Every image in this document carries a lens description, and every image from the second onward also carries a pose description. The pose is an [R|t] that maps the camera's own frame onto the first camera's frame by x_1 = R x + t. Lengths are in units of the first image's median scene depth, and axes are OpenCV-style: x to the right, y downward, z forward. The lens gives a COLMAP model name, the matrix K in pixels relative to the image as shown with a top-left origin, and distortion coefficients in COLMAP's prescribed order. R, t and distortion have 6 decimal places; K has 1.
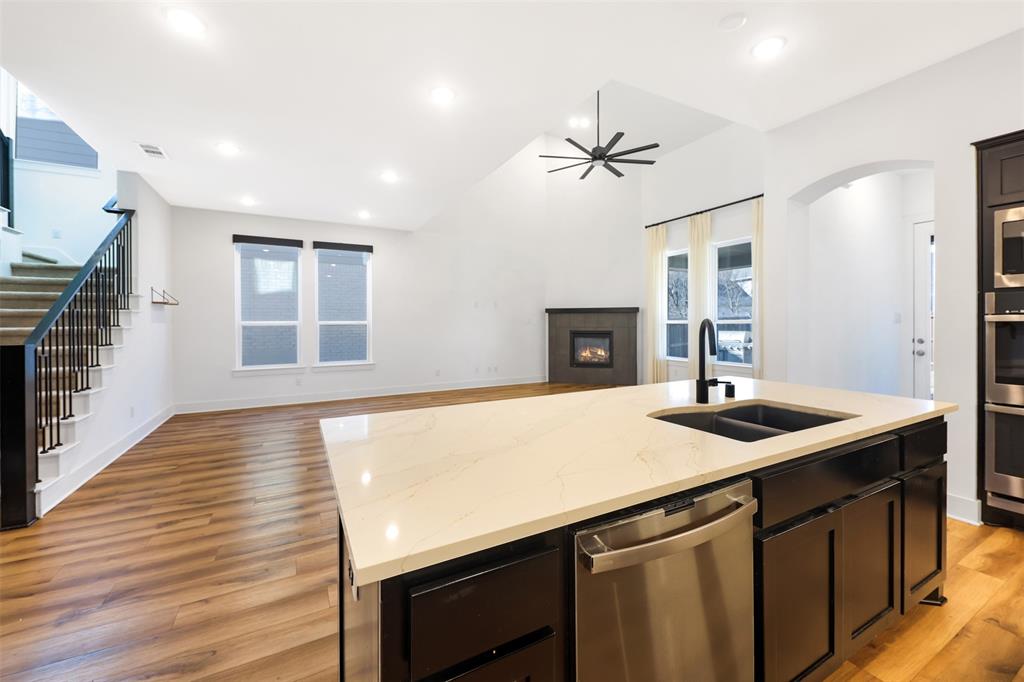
lens RADIAL K [[404.4, 0, 513.9], [0, 404.4, 323.3], [0, 0, 1]] dist [0.004641, -0.003526]
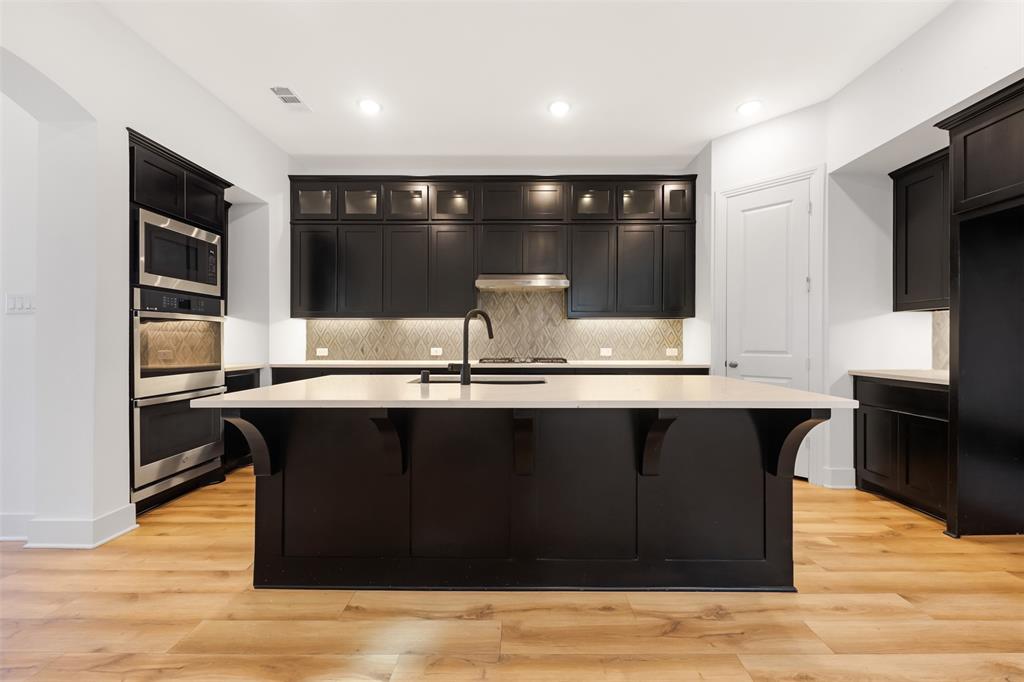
lens RADIAL K [[404.4, 0, 520.8], [0, 404.4, 343.6], [0, 0, 1]] dist [0.004641, -0.003526]
pose [[-0.879783, 0.004095, 0.475358, -0.055965], [0.006864, 0.999968, 0.004090, 0.027134], [-0.475326, 0.006861, -0.879783, 0.613378]]
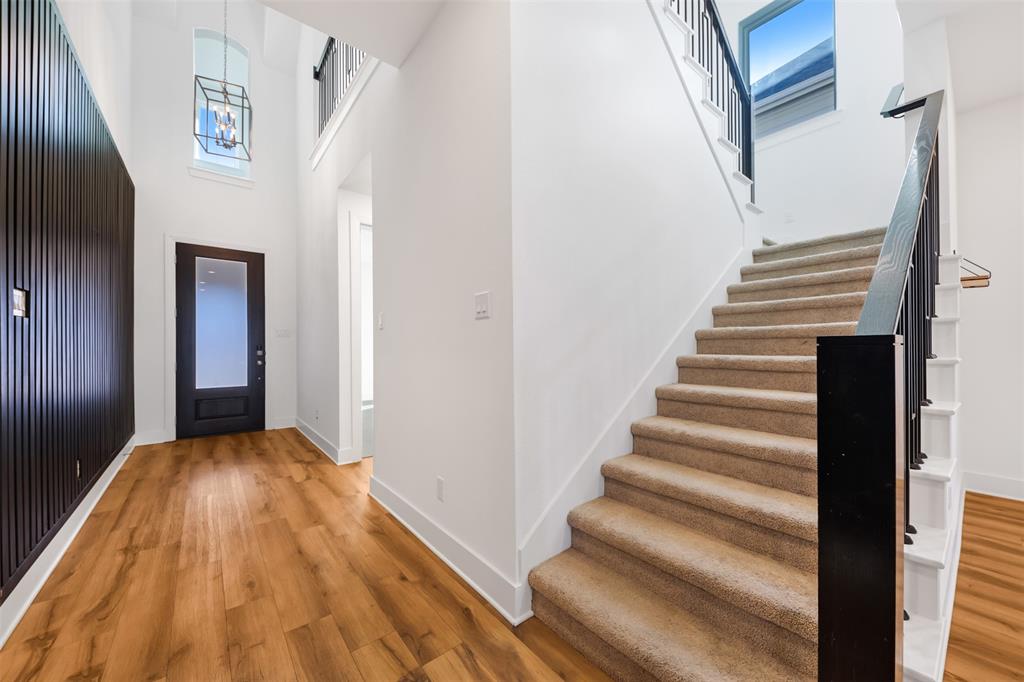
lens RADIAL K [[382.1, 0, 522.0], [0, 382.1, 343.8], [0, 0, 1]] dist [0.000898, 0.000010]
pose [[0.197666, -0.002123, -0.980267, -0.461644], [-0.000368, 0.999997, -0.002240, 0.026090], [0.980269, 0.000803, 0.197664, 0.314857]]
